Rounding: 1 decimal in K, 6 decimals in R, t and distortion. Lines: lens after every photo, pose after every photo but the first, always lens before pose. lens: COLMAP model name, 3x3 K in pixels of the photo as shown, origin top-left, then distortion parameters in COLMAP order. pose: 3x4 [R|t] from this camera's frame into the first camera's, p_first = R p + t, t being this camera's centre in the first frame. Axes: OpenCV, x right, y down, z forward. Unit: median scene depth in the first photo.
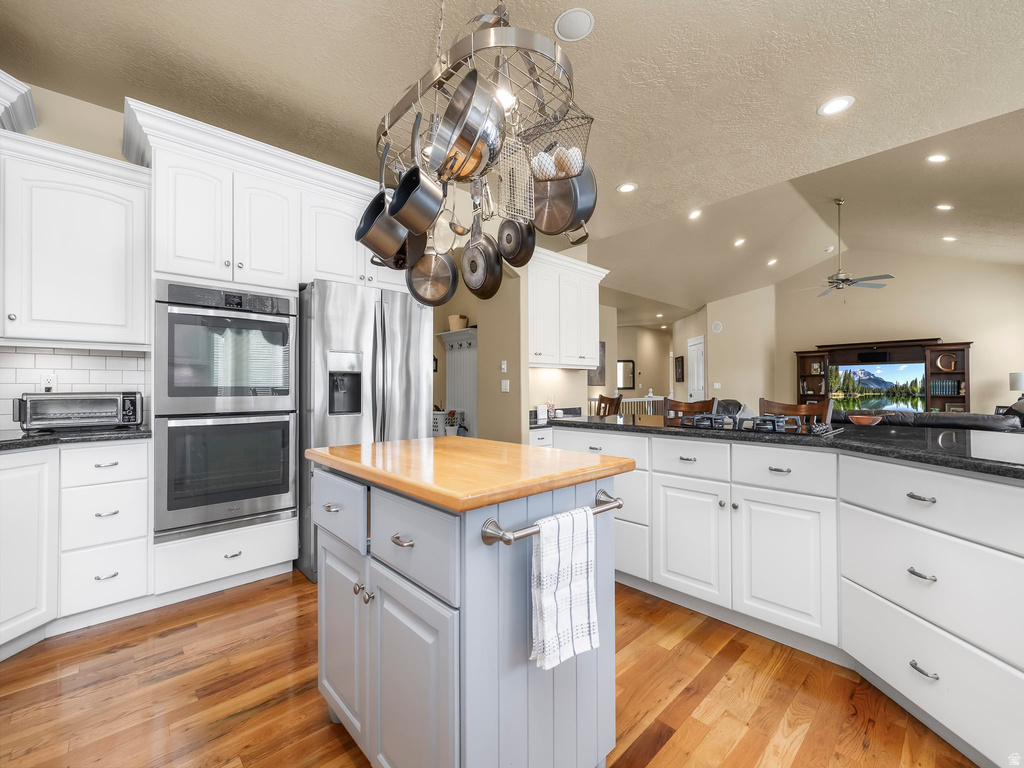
lens RADIAL K [[433.8, 0, 504.2], [0, 433.8, 379.8], [0, 0, 1]] dist [-0.001173, 0.000067]
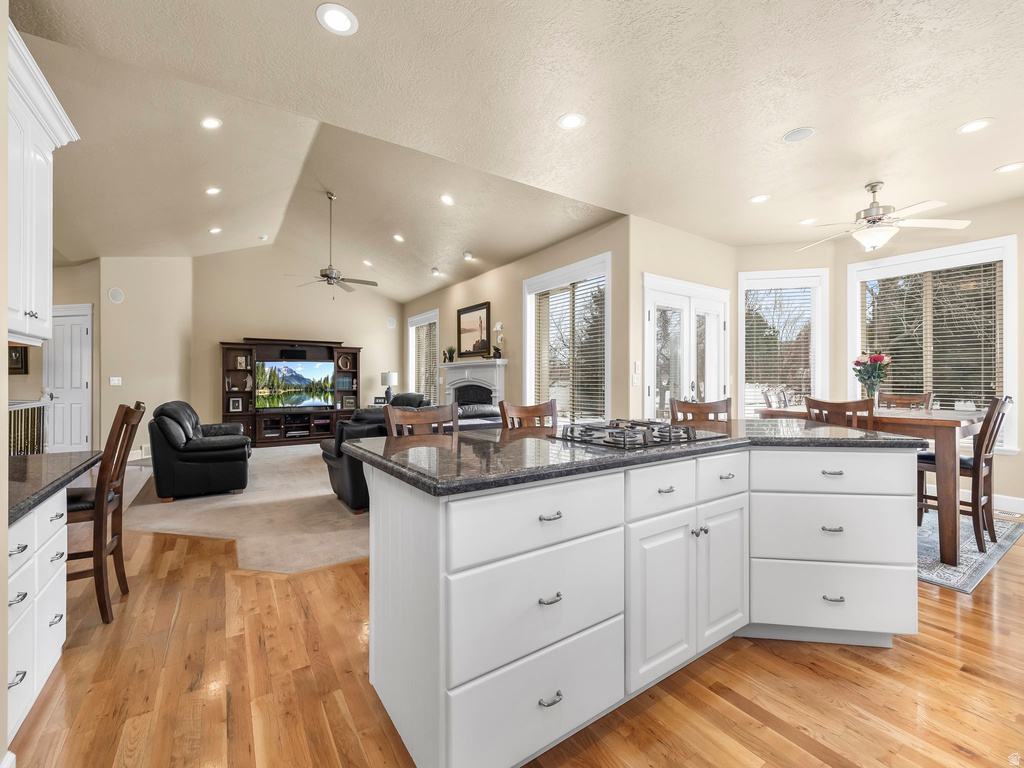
lens RADIAL K [[433.8, 0, 504.2], [0, 433.8, 379.8], [0, 0, 1]] dist [-0.001173, 0.000067]
pose [[0.164173, 0.005652, 0.986415, -0.100905], [-0.020265, 0.999792, -0.002355, 0.001131], [-0.986223, -0.019603, 0.164254, 0.334403]]
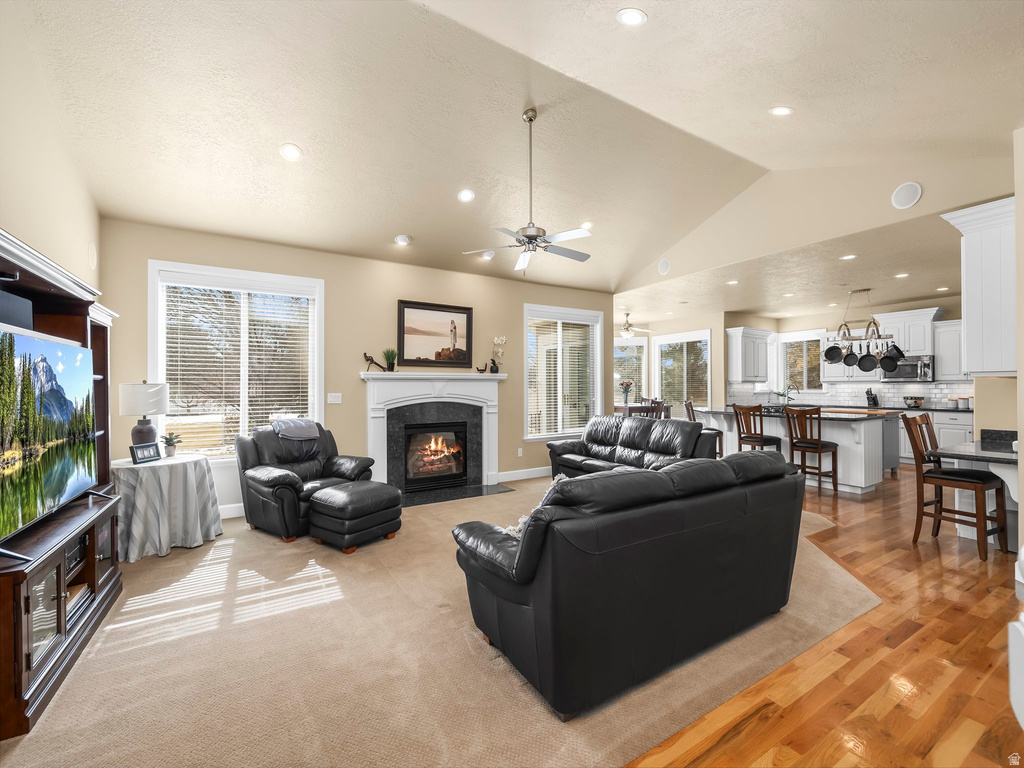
lens RADIAL K [[433.4, 0, 506.4], [0, 433.4, 382.4], [0, 0, 1]] dist [-0.002969, -0.000440]
pose [[-0.977683, 0.014858, 0.209561, 0.509881], [0.007548, 0.999336, -0.035643, 0.004719], [-0.209951, -0.033266, -0.977146, 1.226087]]
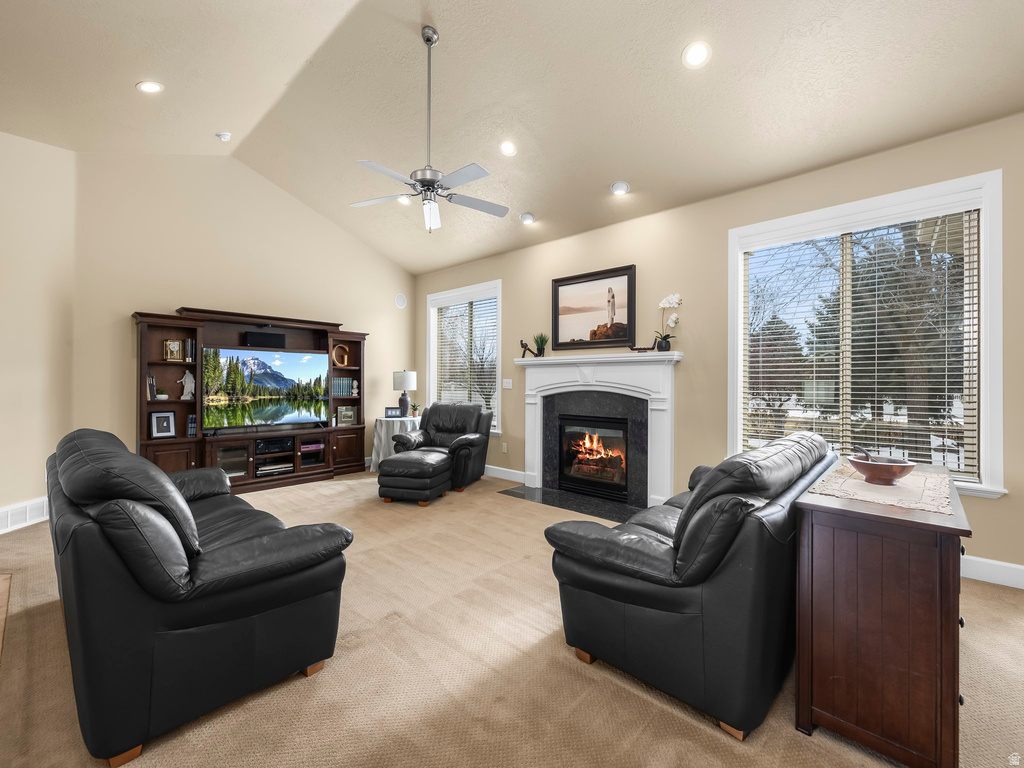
lens RADIAL K [[433.4, 0, 506.4], [0, 433.4, 382.4], [0, 0, 1]] dist [-0.002969, -0.000440]
pose [[-0.077691, 0.006226, 0.996958, 0.186708], [-0.025814, 0.999633, -0.008254, 0.006957], [-0.996643, -0.026377, -0.077502, 0.707934]]
